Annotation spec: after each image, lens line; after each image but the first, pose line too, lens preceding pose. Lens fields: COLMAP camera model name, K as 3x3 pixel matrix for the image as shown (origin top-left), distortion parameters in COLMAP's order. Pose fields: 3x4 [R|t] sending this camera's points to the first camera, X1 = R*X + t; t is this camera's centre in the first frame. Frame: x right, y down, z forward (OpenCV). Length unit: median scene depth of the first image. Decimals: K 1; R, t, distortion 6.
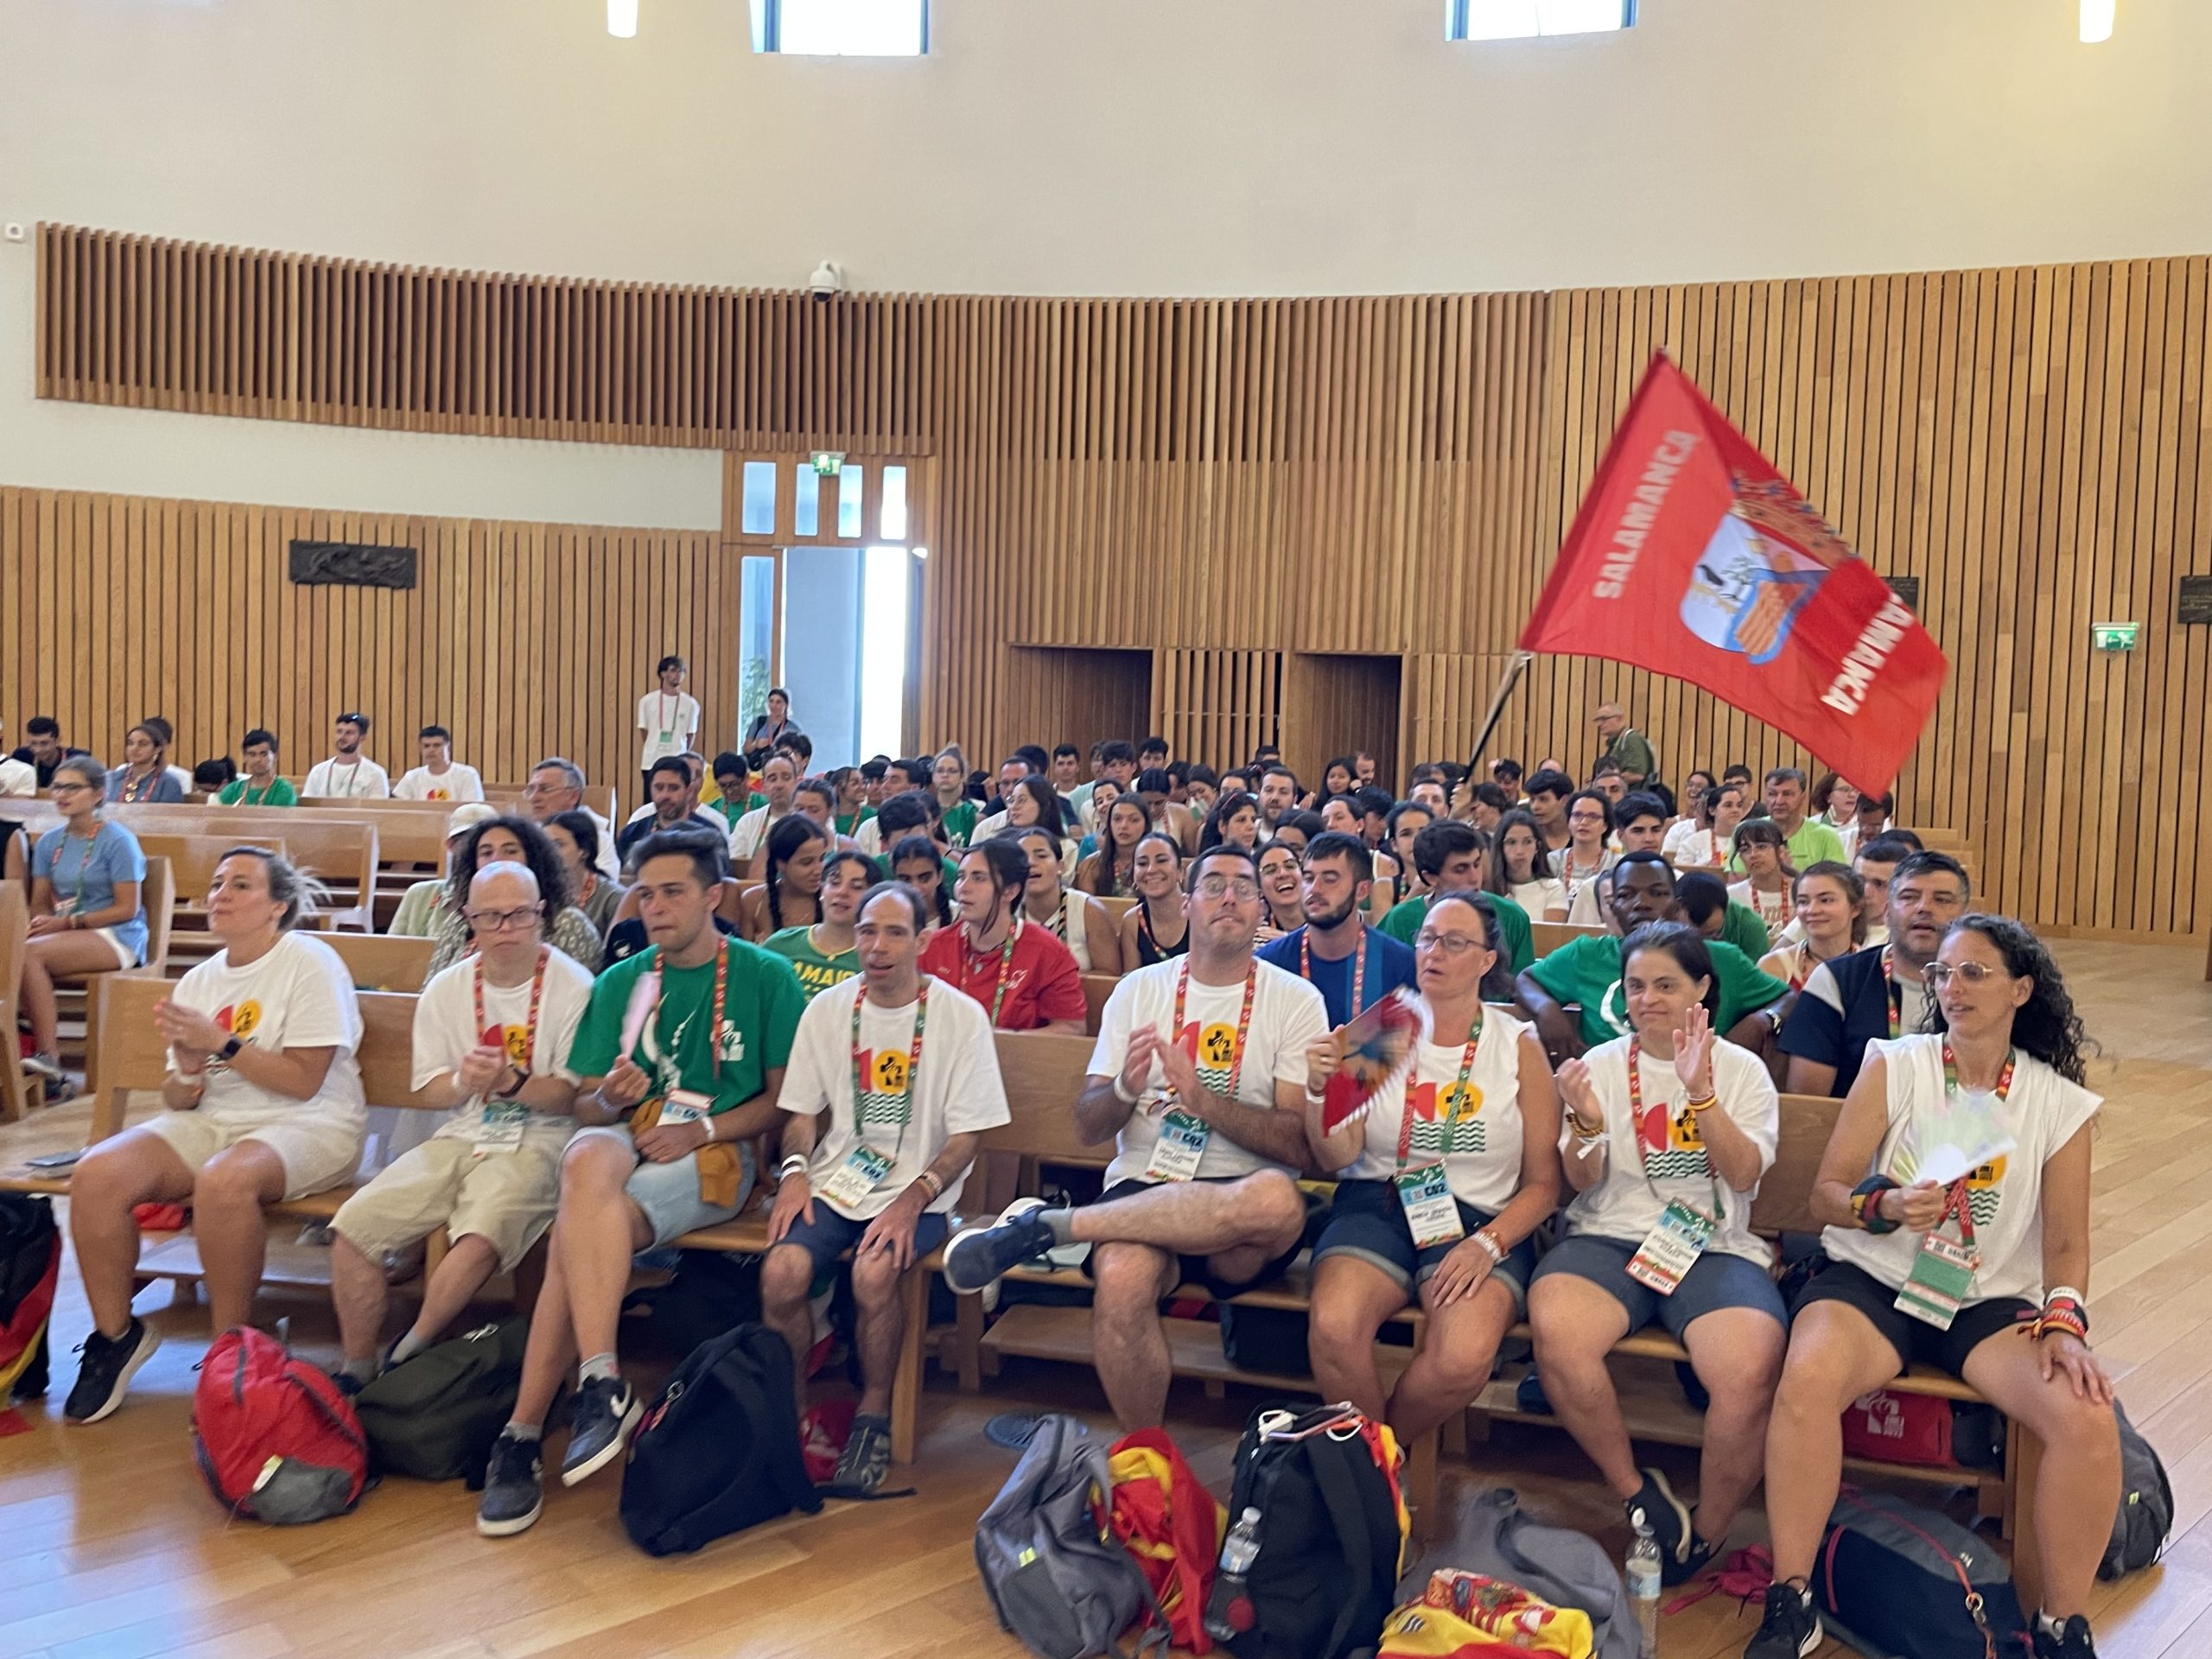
lens RADIAL K [[1728.6, 0, 1113.7], [0, 1728.6, 813.1], [0, 0, 1]] dist [0.052596, -0.071311]
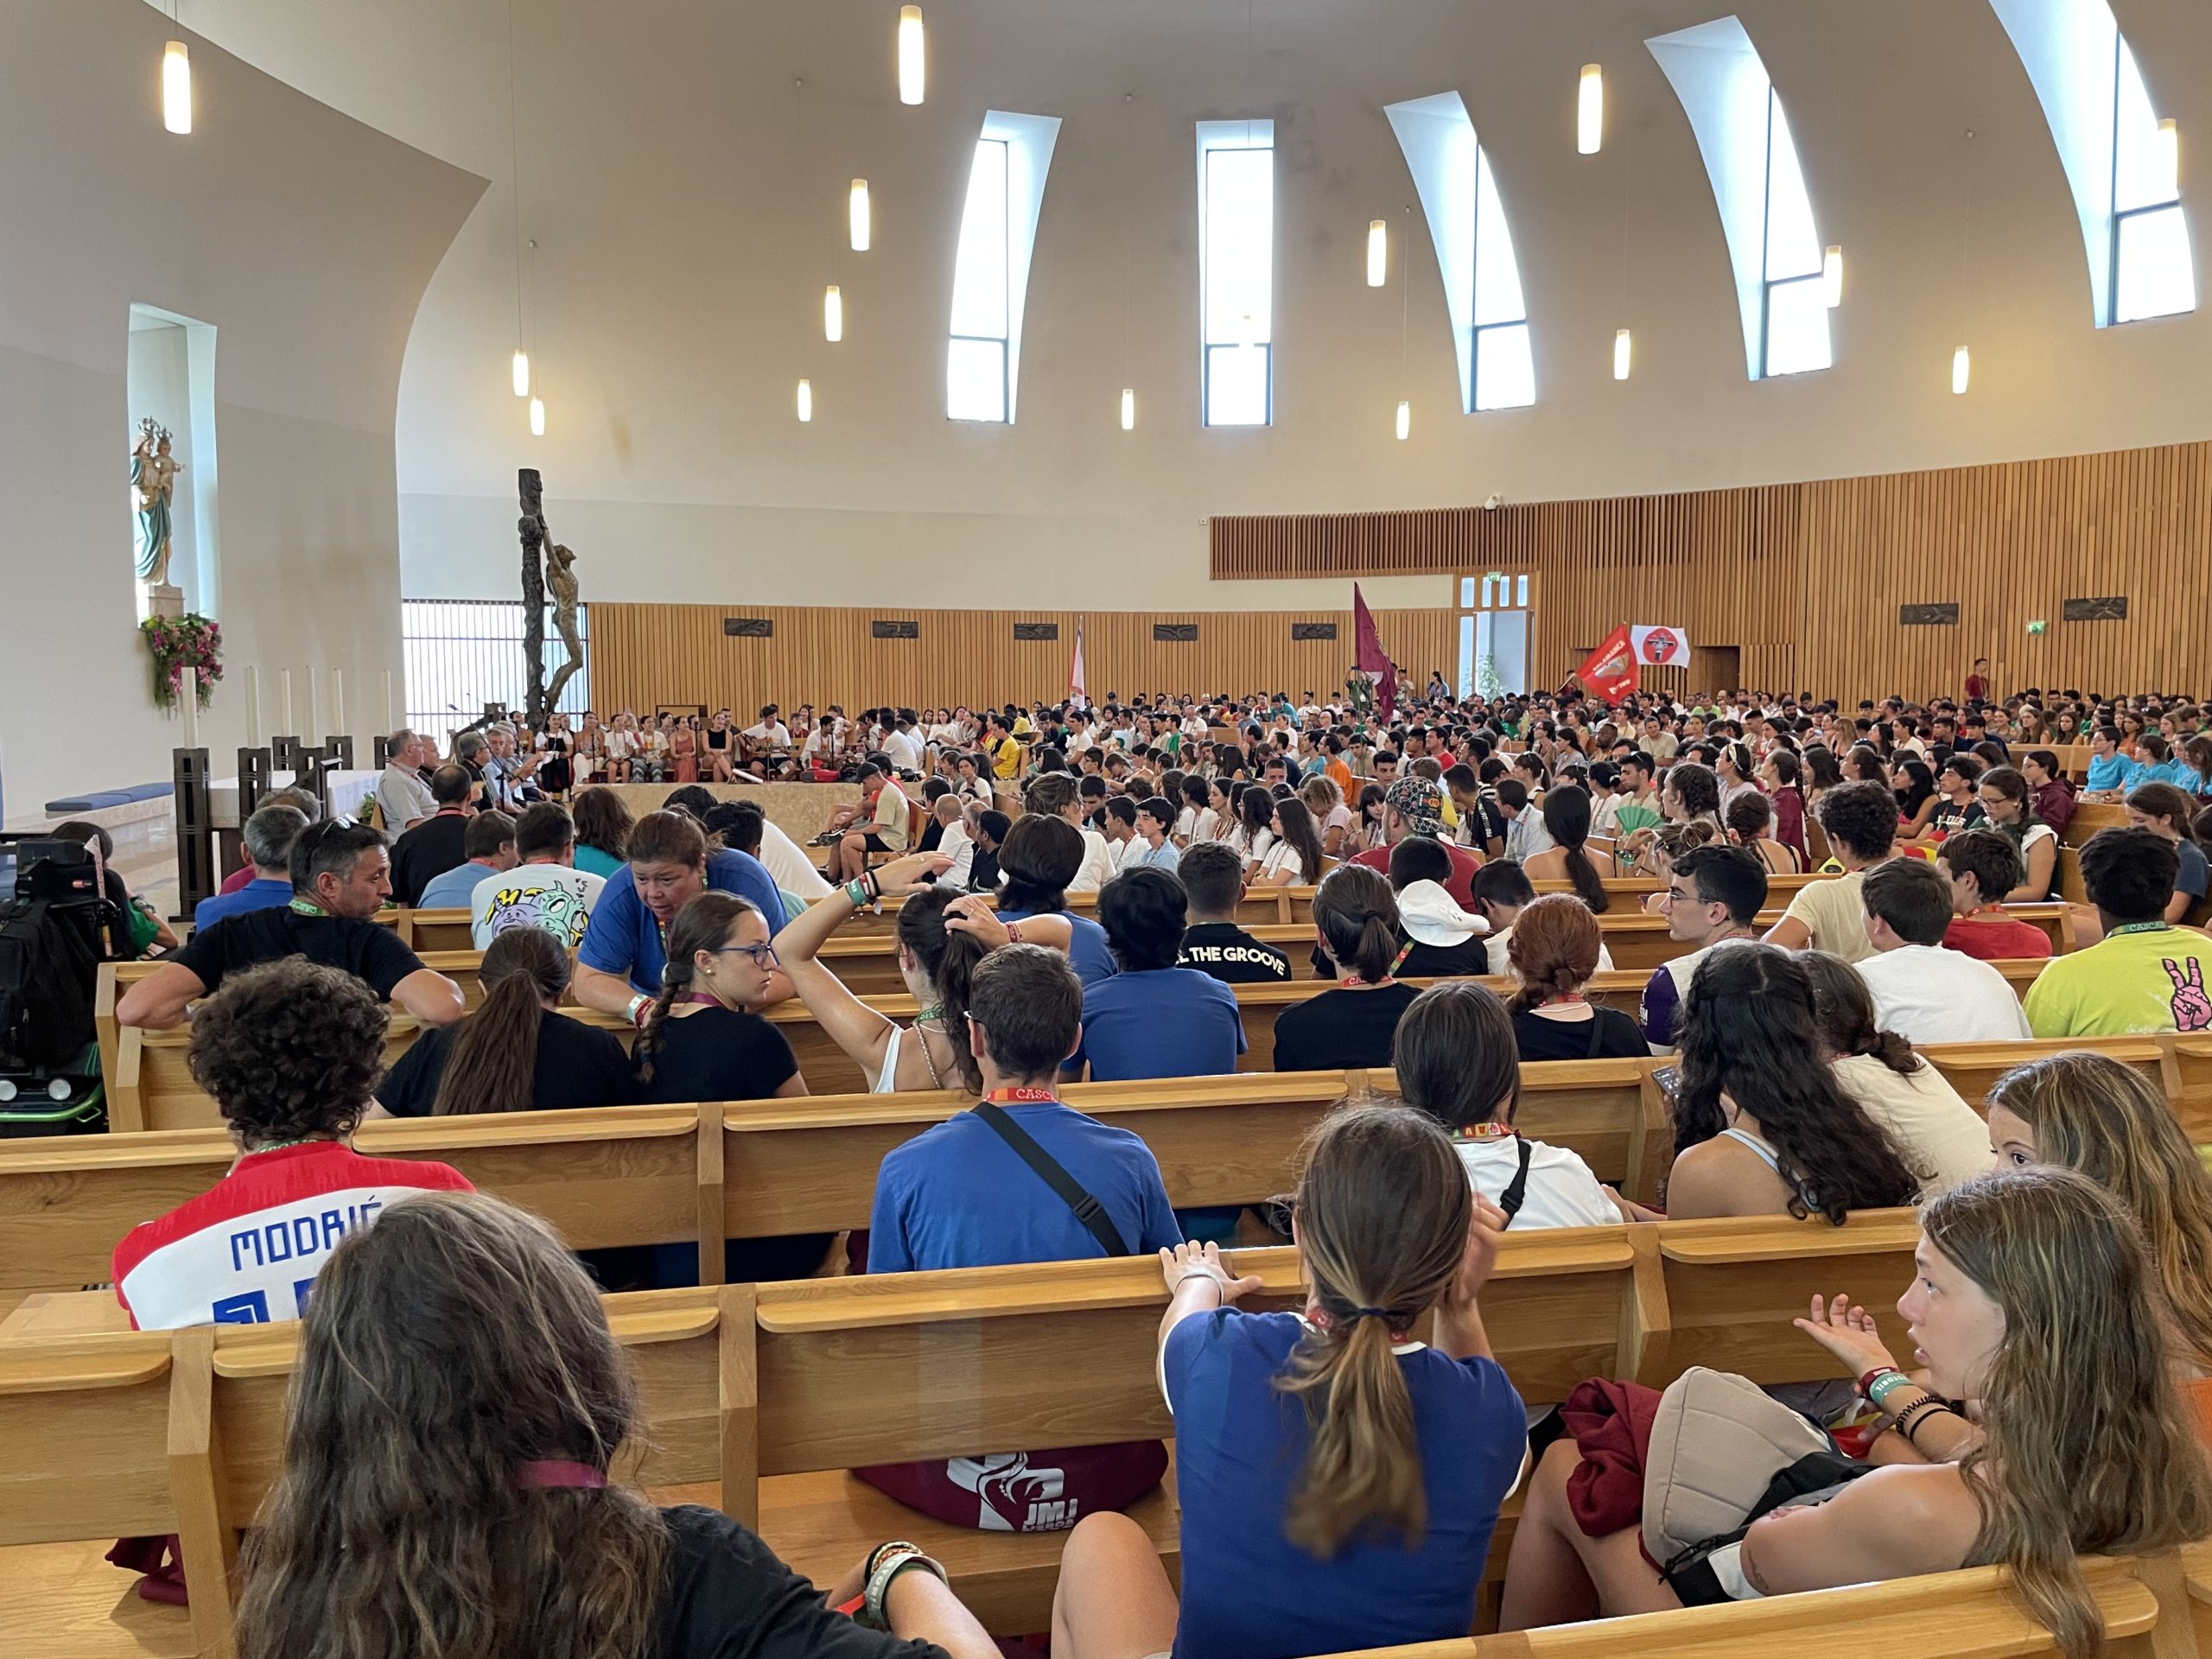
lens RADIAL K [[1622.6, 0, 1106.0], [0, 1622.6, 829.5], [0, 0, 1]] dist [0.066783, -0.101192]
pose [[0.855135, 0.012074, -0.518265, 0.566555], [0.010839, 0.999094, 0.041160, 0.051708], [0.518292, -0.040815, 0.854229, -1.263160]]
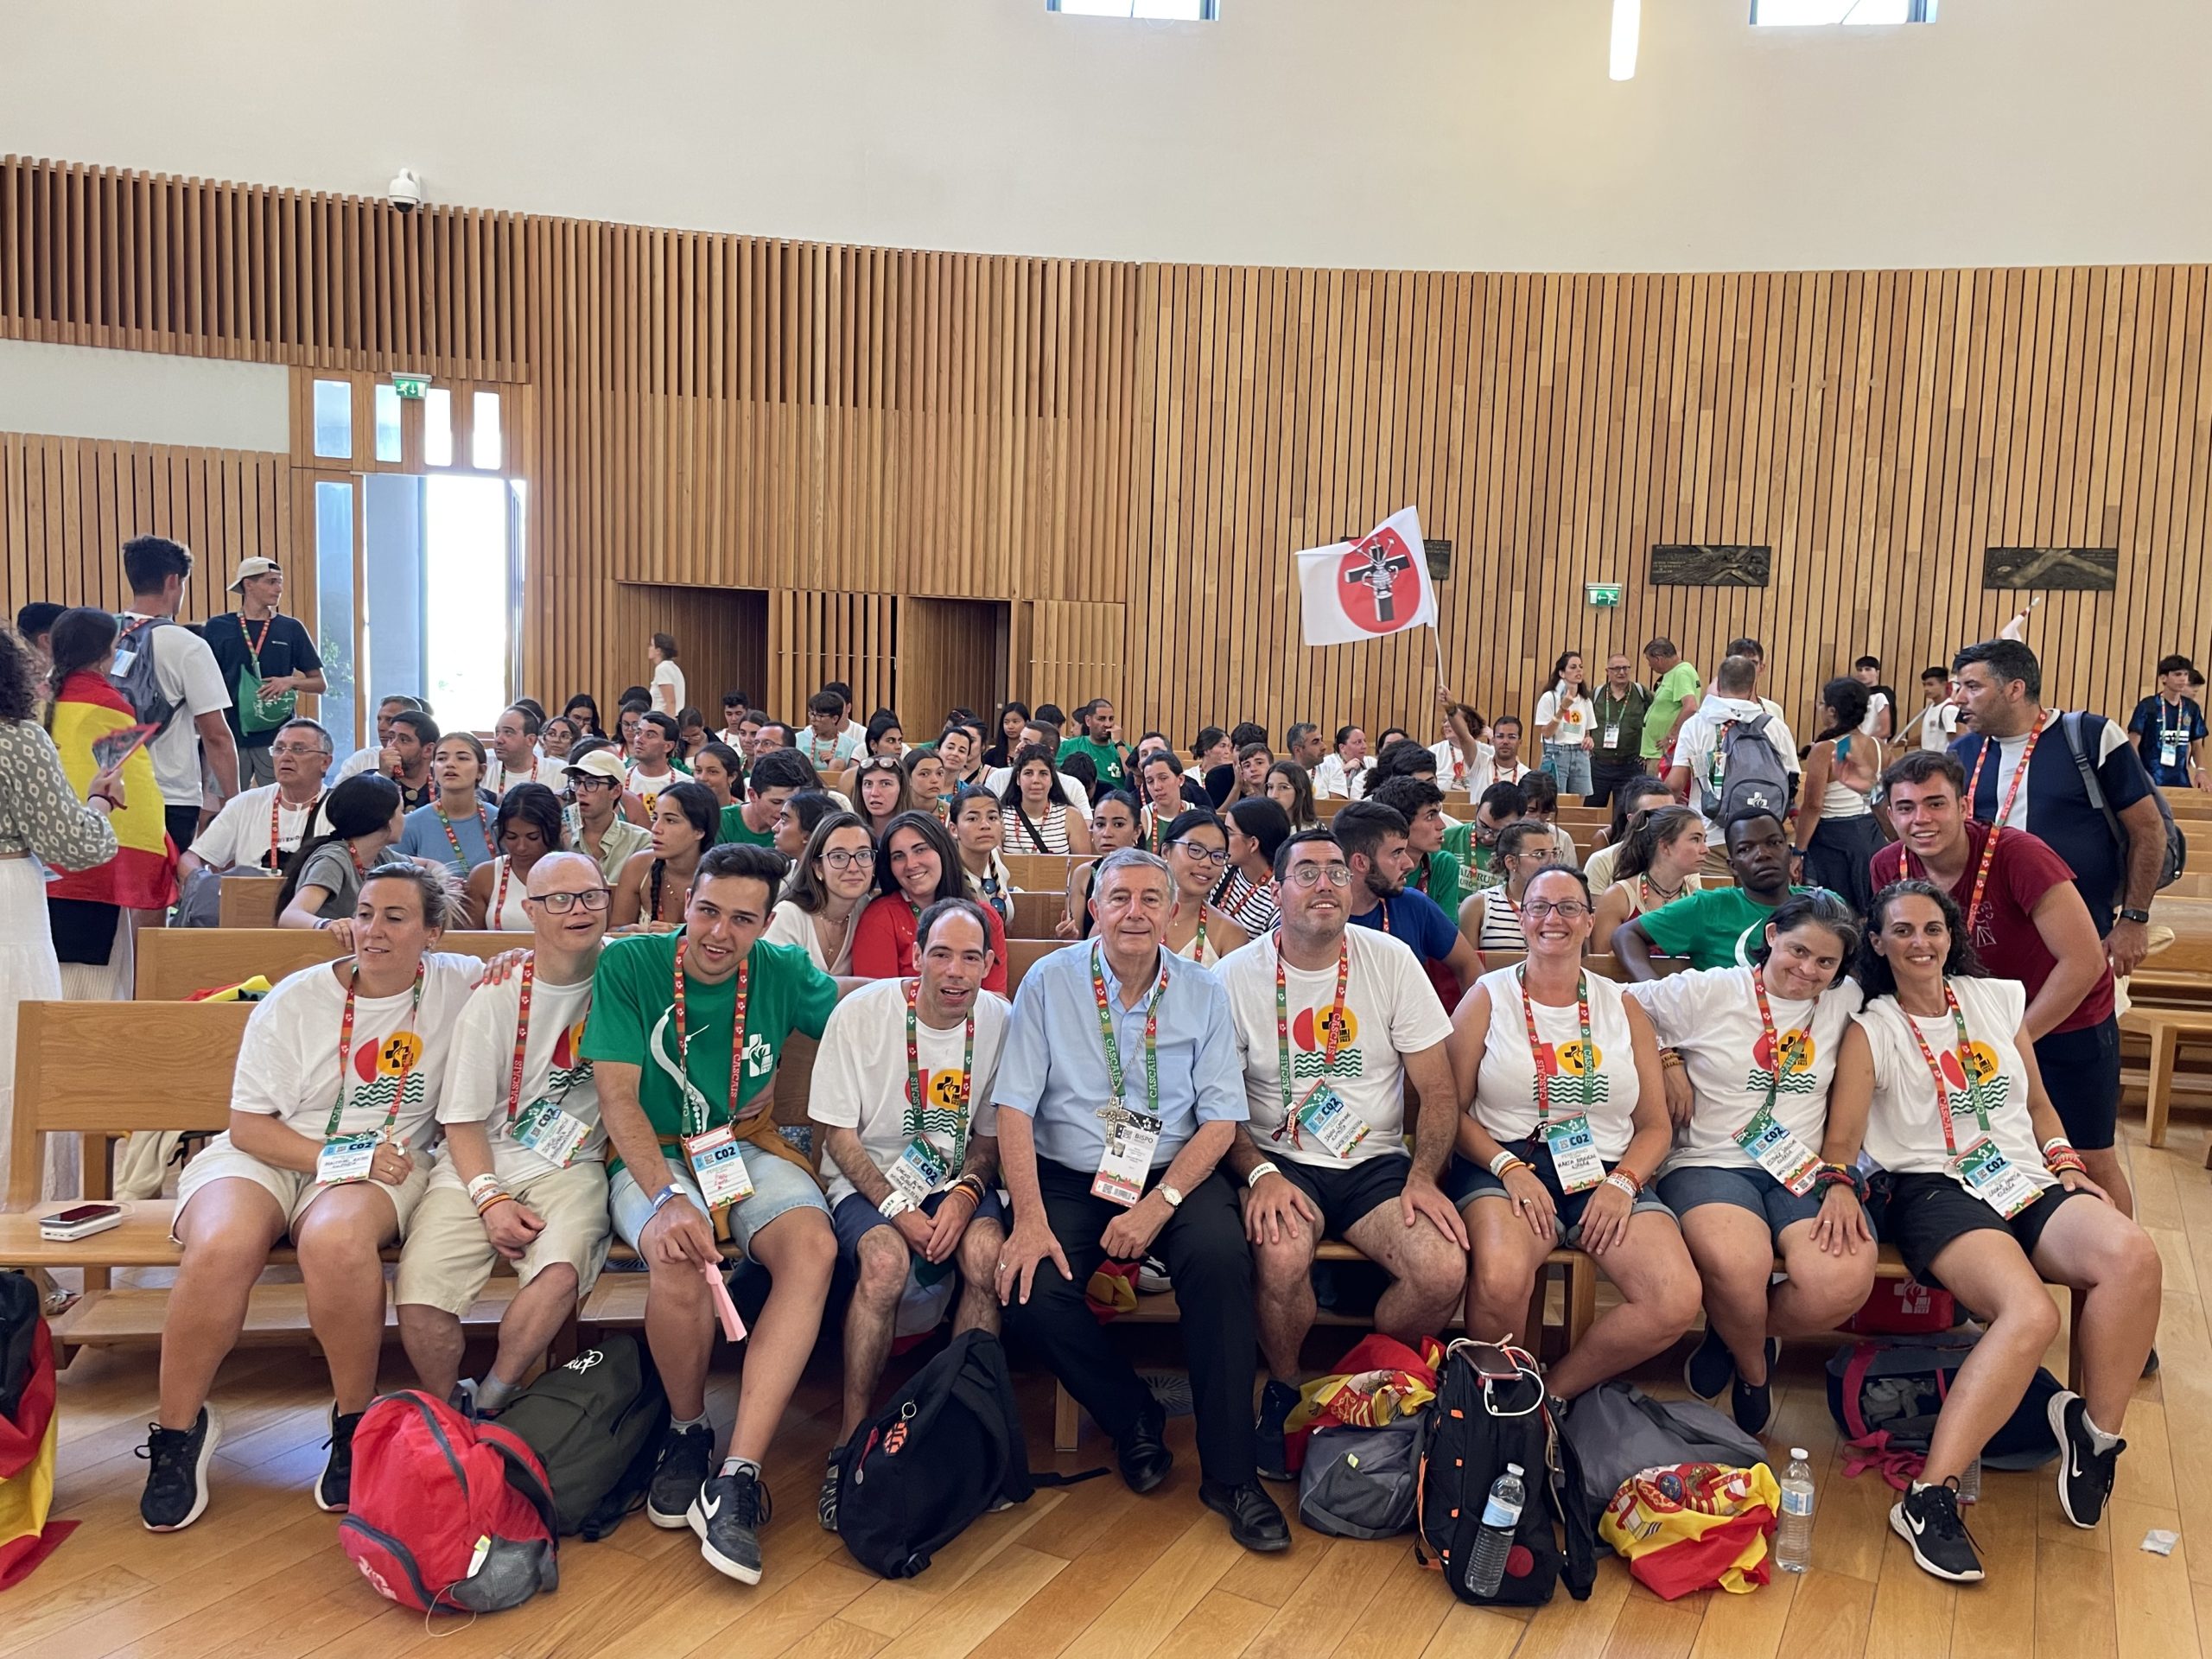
lens RADIAL K [[1622.6, 0, 1106.0], [0, 1622.6, 829.5], [0, 0, 1]] dist [0.066783, -0.101192]
pose [[0.955840, -0.026283, 0.292711, -0.072614], [0.009895, 0.998306, 0.057328, -0.007380], [-0.293722, -0.051900, 0.954481, 0.021146]]
